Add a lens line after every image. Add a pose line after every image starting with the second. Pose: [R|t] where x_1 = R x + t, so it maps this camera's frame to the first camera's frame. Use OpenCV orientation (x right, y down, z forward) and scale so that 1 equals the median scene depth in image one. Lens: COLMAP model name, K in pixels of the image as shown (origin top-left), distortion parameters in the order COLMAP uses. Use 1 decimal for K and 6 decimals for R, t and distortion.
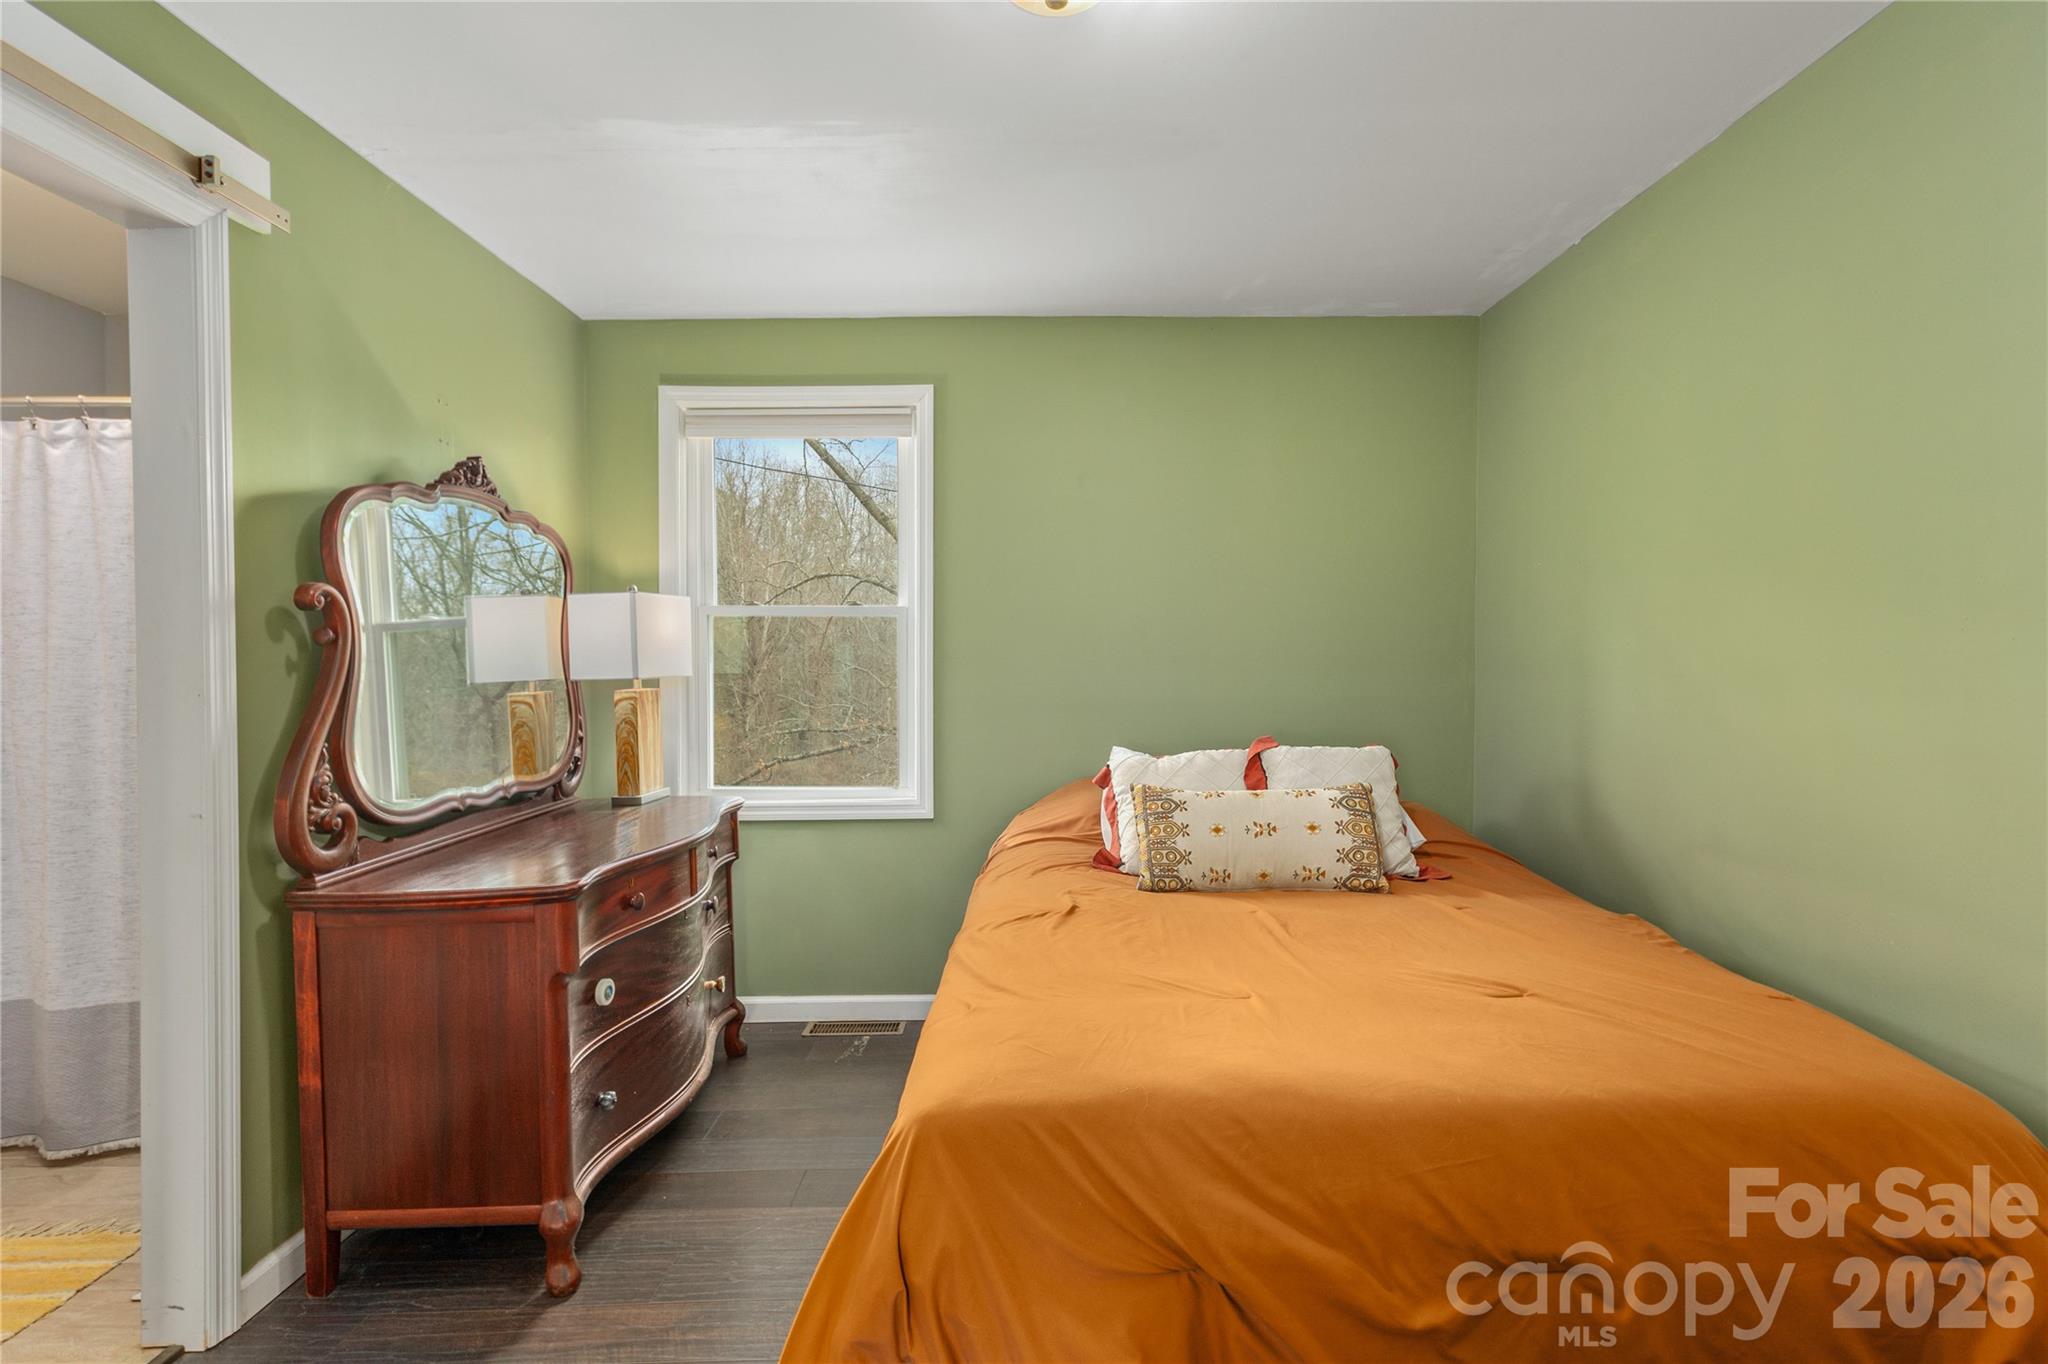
lens RADIAL K [[958.1, 0, 1030.3], [0, 958.1, 684.3], [0, 0, 1]] dist [0.000004, 0.000255]
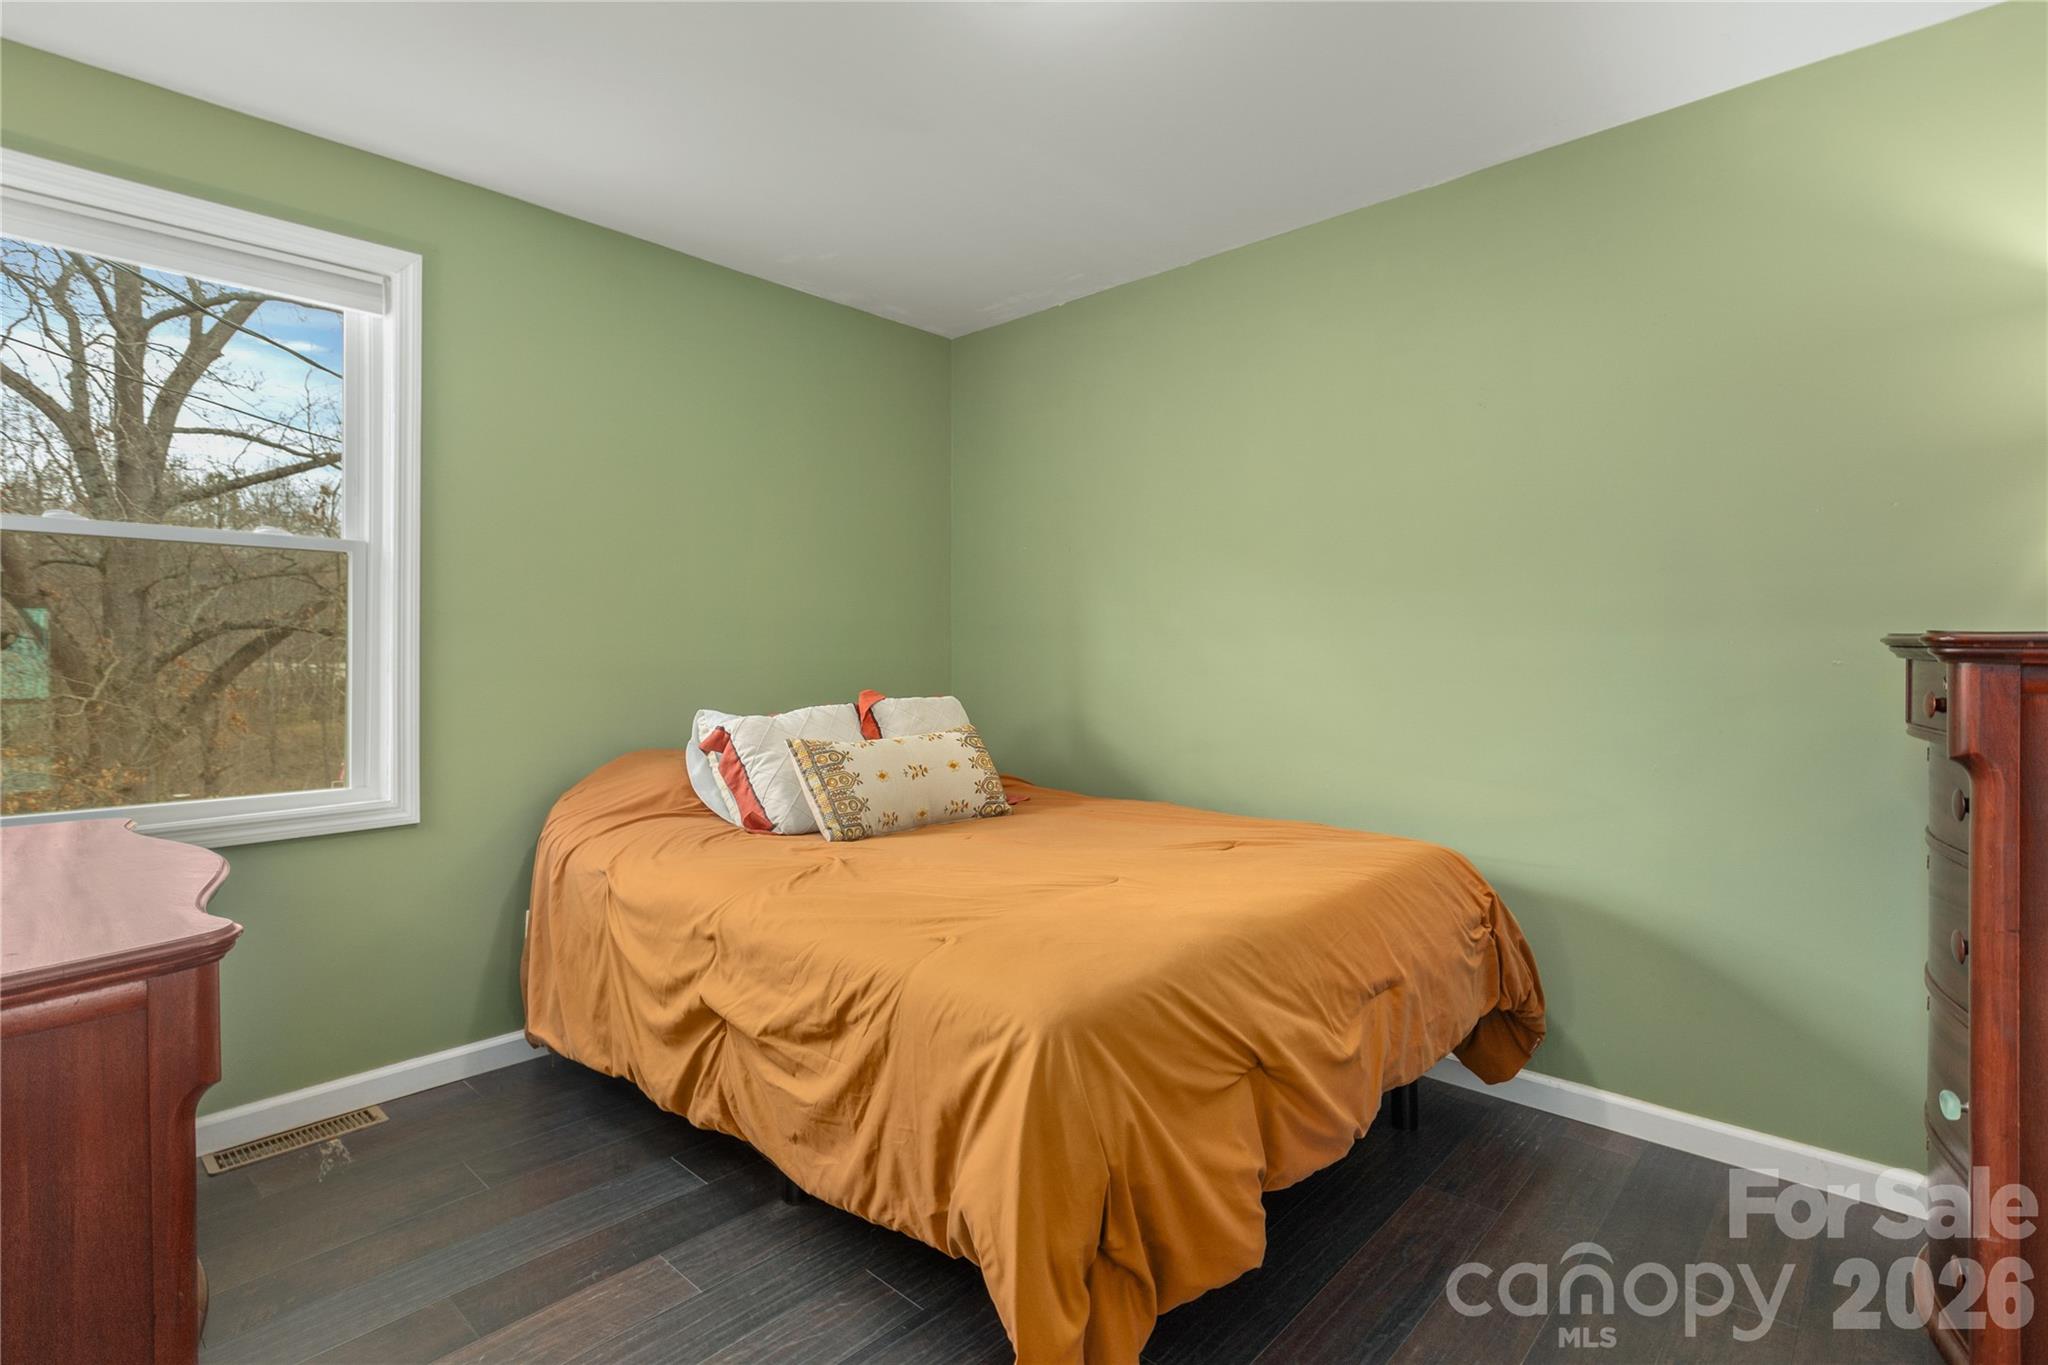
lens RADIAL K [[958.1, 0, 1032.4], [0, 958.1, 663.3], [0, 0, 1]] dist [0.000004, 0.000255]
pose [[0.679885, -0.005258, 0.733300, -0.457309], [0.018834, 0.999770, -0.010293, 0.043288], [-0.733077, 0.020809, 0.679827, 0.169273]]
